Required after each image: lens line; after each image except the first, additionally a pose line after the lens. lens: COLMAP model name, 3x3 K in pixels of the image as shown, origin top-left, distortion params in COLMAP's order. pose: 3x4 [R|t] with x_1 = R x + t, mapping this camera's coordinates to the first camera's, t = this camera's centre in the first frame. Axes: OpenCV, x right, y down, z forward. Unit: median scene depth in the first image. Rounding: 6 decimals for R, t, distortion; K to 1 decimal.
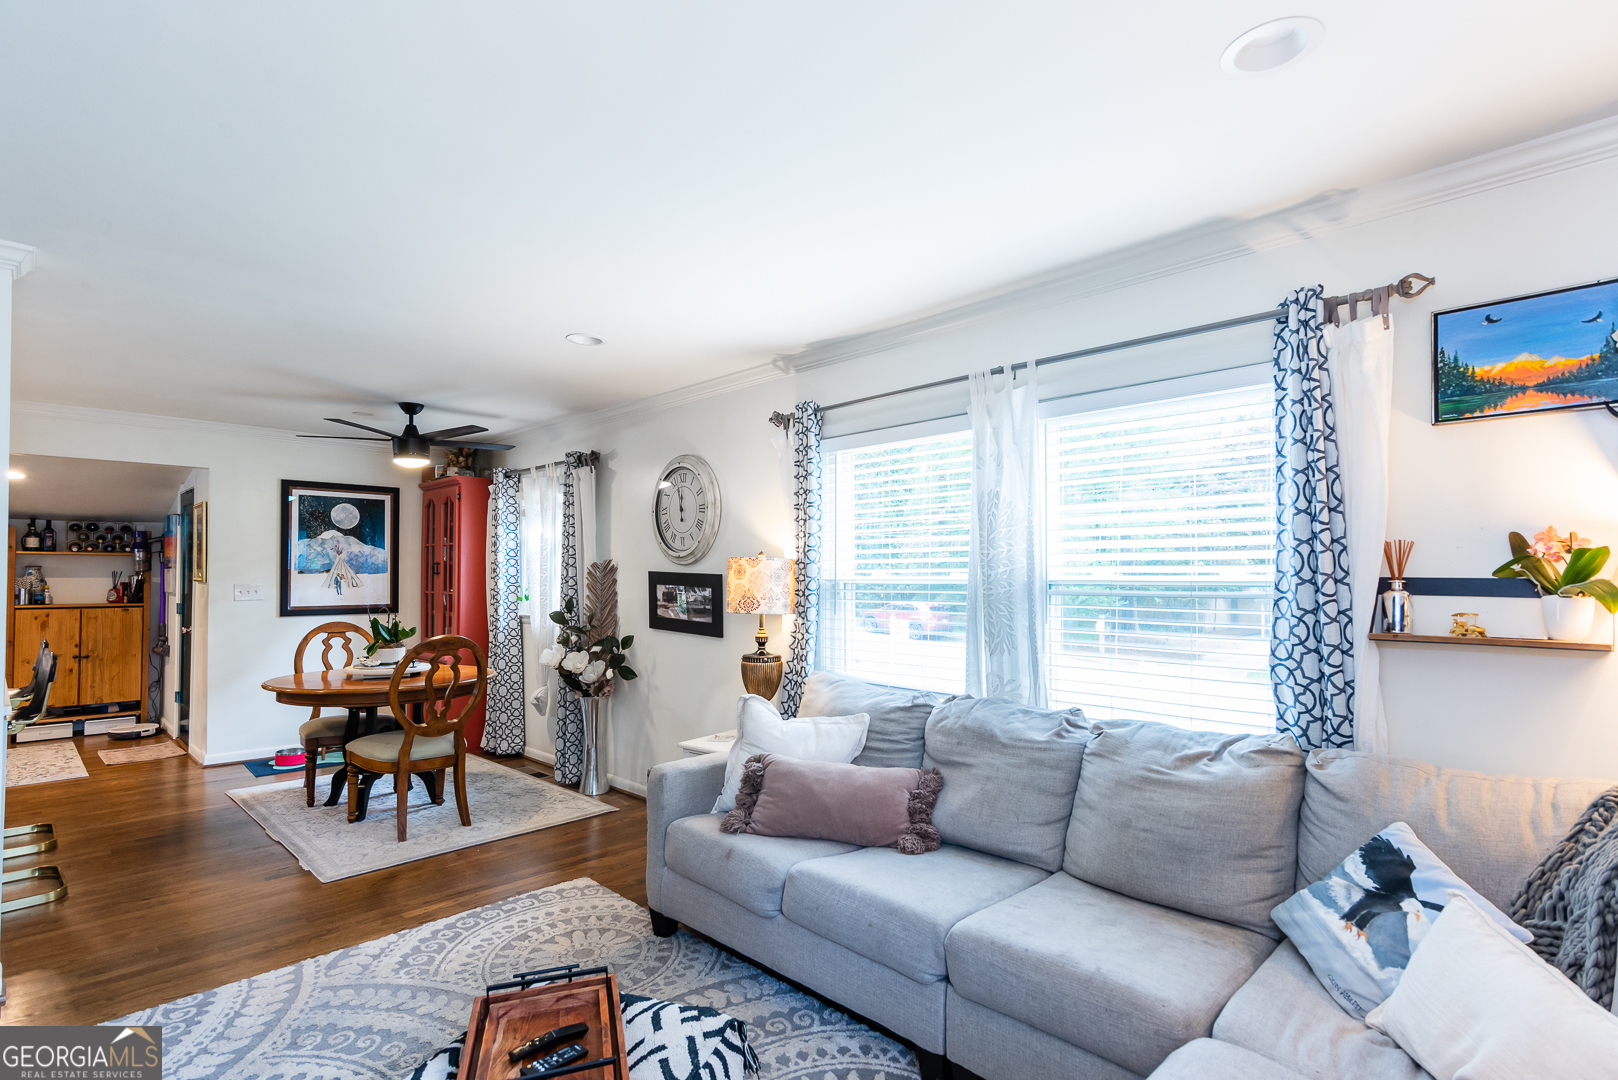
lens RADIAL K [[786.1, 0, 815.4], [0, 786.1, 566.5], [0, 0, 1]] dist [0.001263, 0.000515]
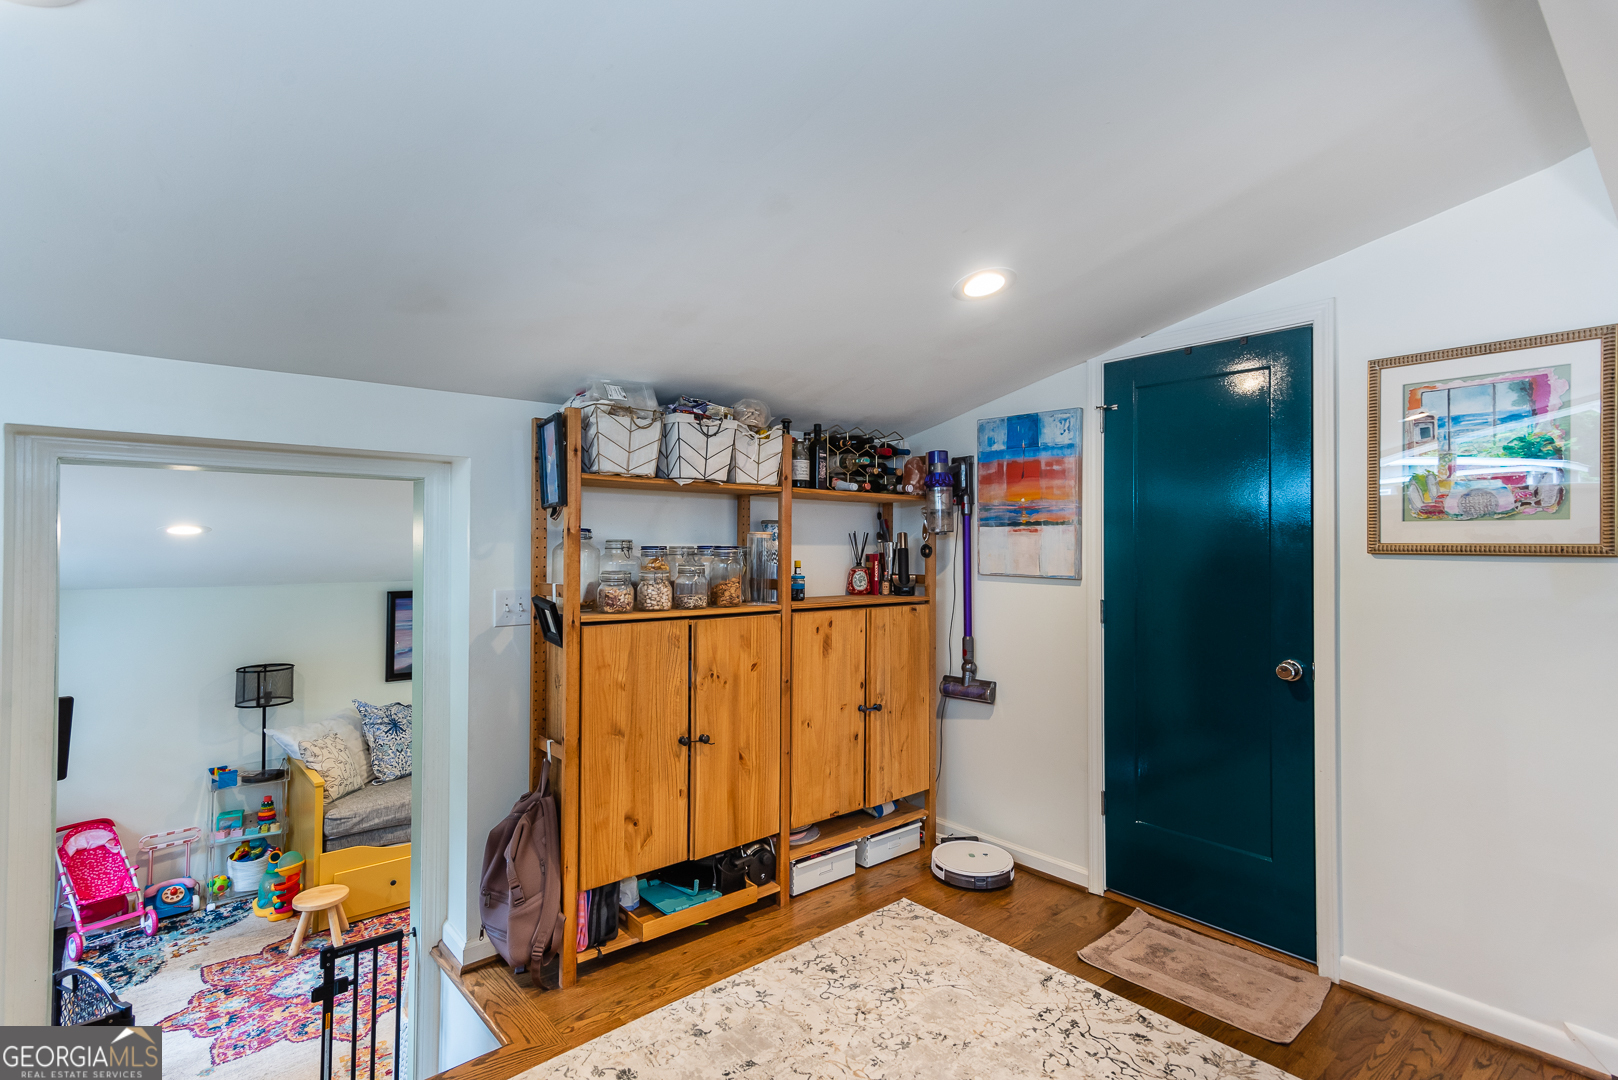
lens RADIAL K [[786.4, 0, 809.0], [0, 786.4, 540.0], [0, 0, 1]] dist [0.012525, -0.000307]
pose [[0.996067, -0.000482, -0.088605, -1.042844], [0.000871, 0.999990, 0.004356, 0.010357], [0.088602, -0.004416, 0.996057, 0.579604]]
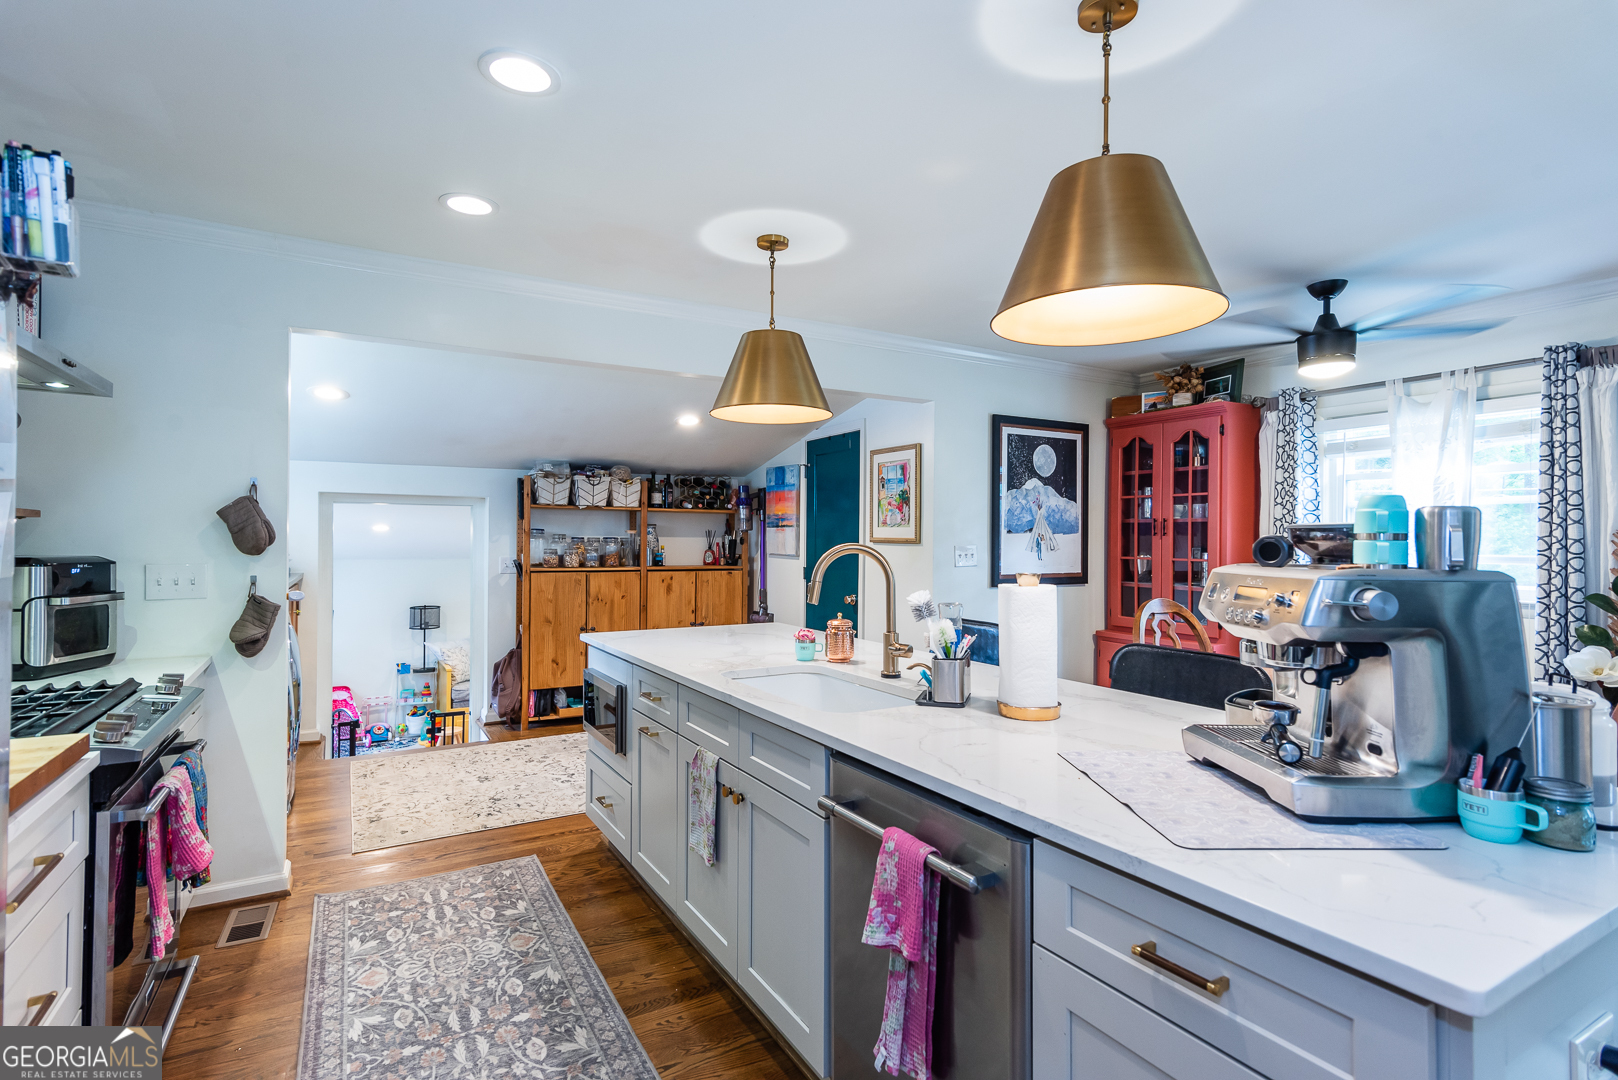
lens RADIAL K [[787.1, 0, 797.6], [0, 787.1, 541.1], [0, 0, 1]] dist [0.003336, 0.000559]
pose [[0.959305, 0.006448, -0.282299, -0.634155], [-0.002303, 0.999885, 0.015013, 0.005487], [0.282363, -0.013752, 0.959209, 0.178780]]
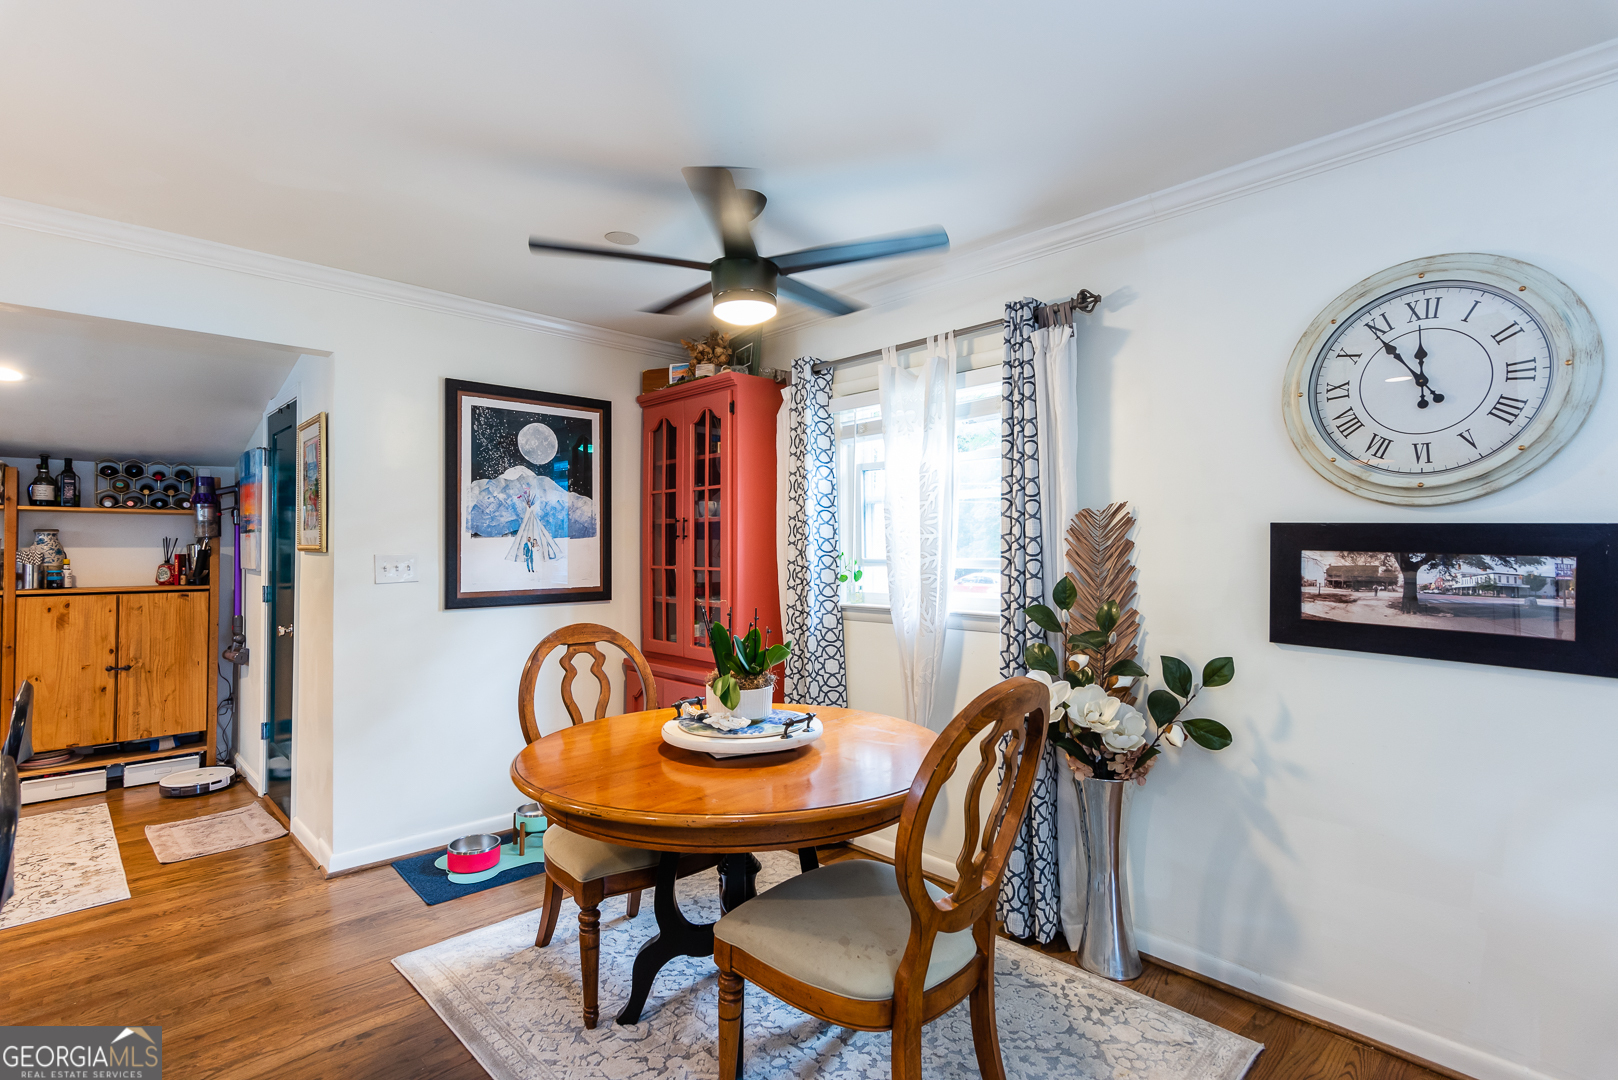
lens RADIAL K [[781.0, 0, 809.0], [0, 781.0, 540.0], [0, 0, 1]] dist [0.008066, -0.000054]
pose [[0.999469, -0.004897, -0.032229, -0.381057], [0.004953, 0.999986, 0.001644, 0.011336], [0.032221, -0.001803, 0.999479, 0.413025]]
